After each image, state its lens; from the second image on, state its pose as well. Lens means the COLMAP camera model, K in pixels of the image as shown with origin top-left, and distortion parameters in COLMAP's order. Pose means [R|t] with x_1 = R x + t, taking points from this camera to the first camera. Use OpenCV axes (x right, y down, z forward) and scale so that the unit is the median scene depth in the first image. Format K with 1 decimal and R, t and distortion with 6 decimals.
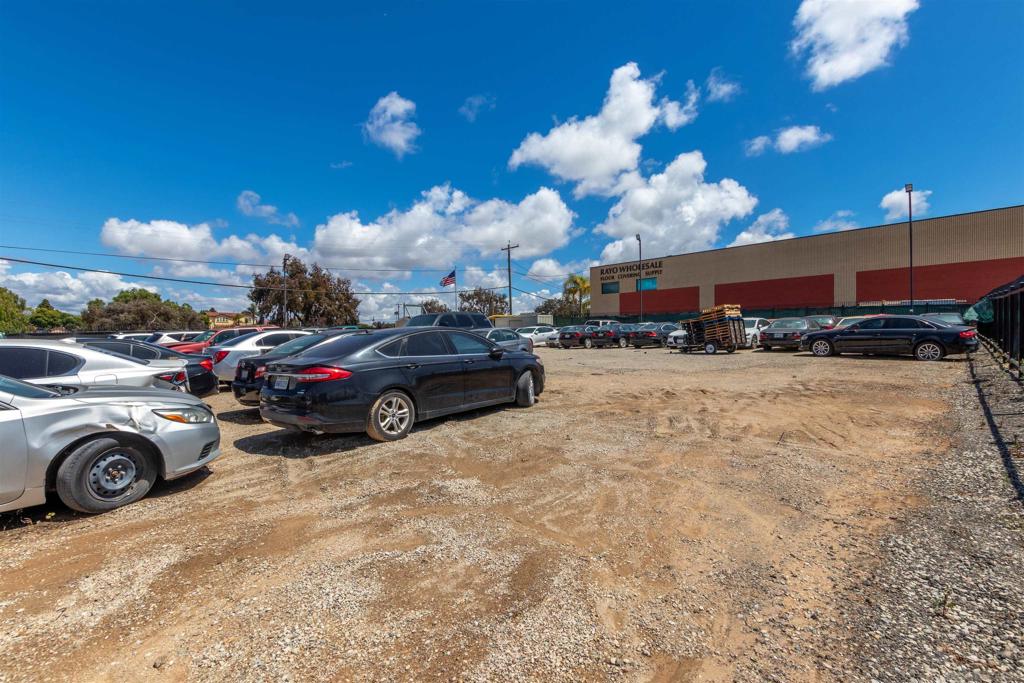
lens RADIAL K [[470.5, 0, 504.2], [0, 470.5, 338.4], [0, 0, 1]] dist [0.005952, -0.000010]
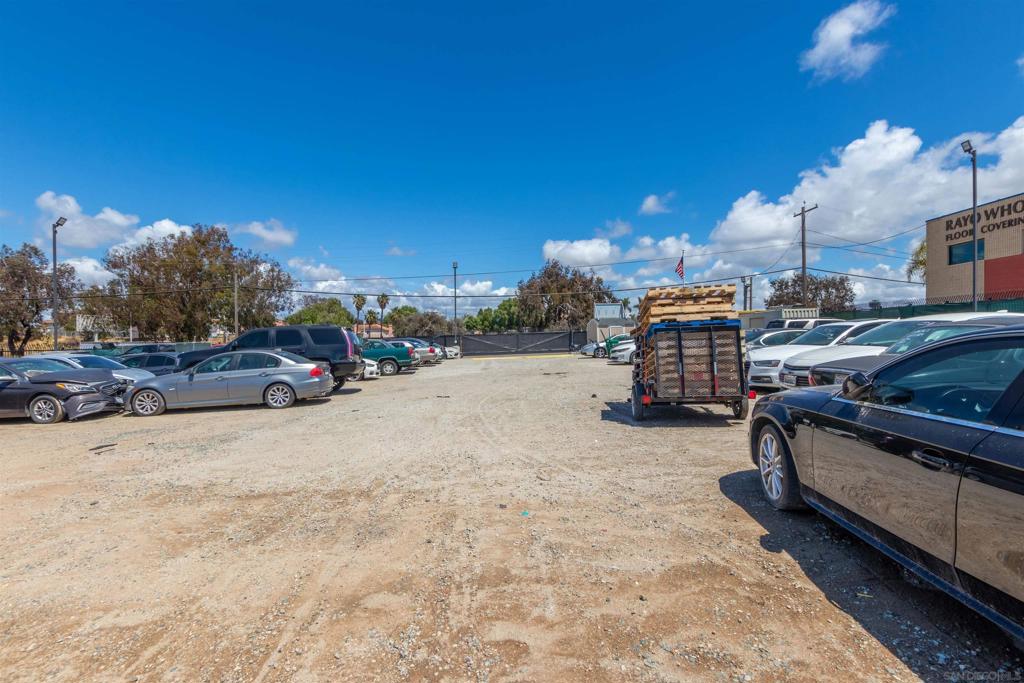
lens RADIAL K [[470.5, 0, 507.8], [0, 470.5, 343.7], [0, 0, 1]] dist [0.005952, -0.000010]
pose [[0.714007, 0.009312, -0.700076, 0.457028], [0.004036, 0.999840, 0.017416, -0.025823], [0.700126, -0.015261, 0.713856, 0.466185]]
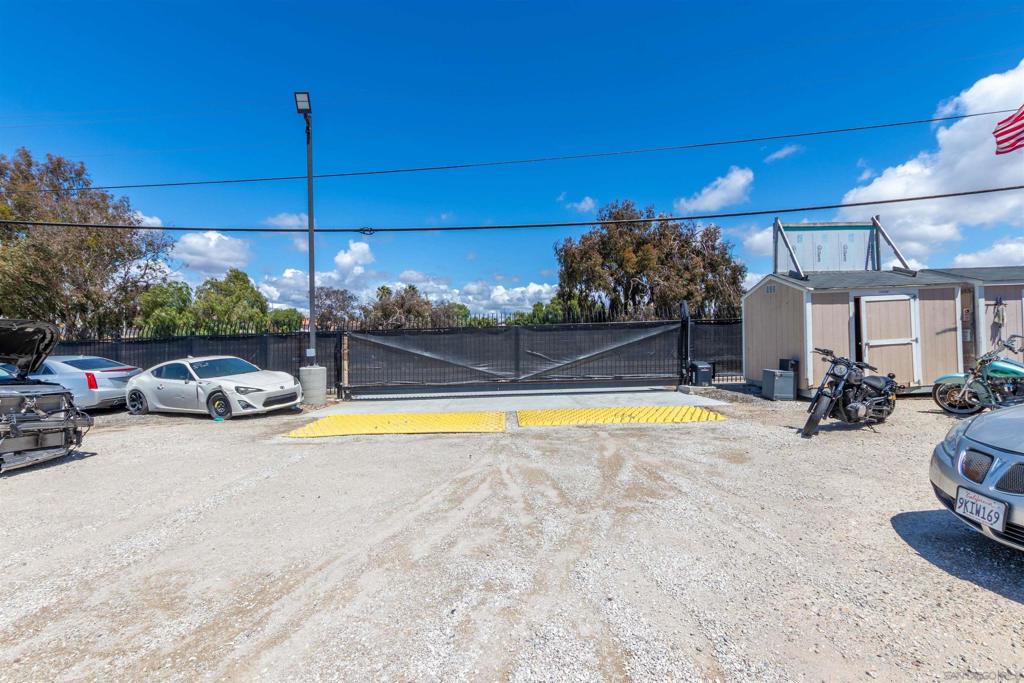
lens RADIAL K [[470.5, 0, 505.4], [0, 470.5, 346.6], [0, 0, 1]] dist [0.005952, -0.000010]
pose [[0.612547, 0.017773, -0.790234, -0.172677], [0.001578, 0.999718, 0.023707, -0.023382], [0.790432, -0.015768, 0.612346, 1.227056]]
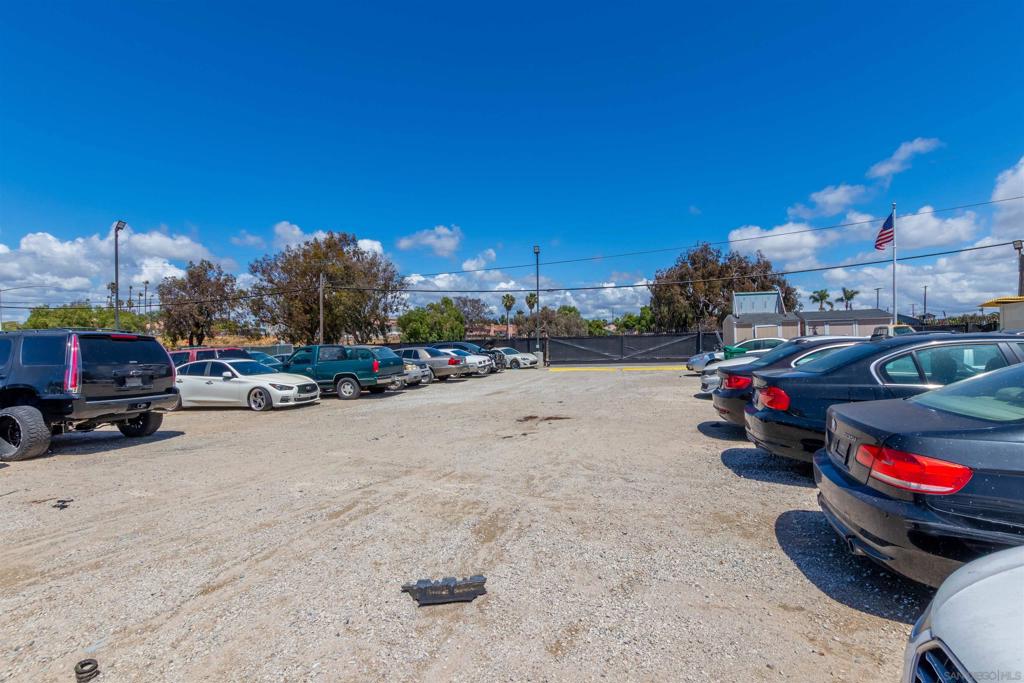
lens RADIAL K [[470.5, 0, 507.0], [0, 470.5, 342.7], [0, 0, 1]] dist [0.005952, -0.000010]
pose [[0.420855, 0.012513, -0.907042, 0.341921], [0.002963, 0.999881, 0.015169, -0.033497], [0.907123, -0.009072, 0.420768, 0.823044]]
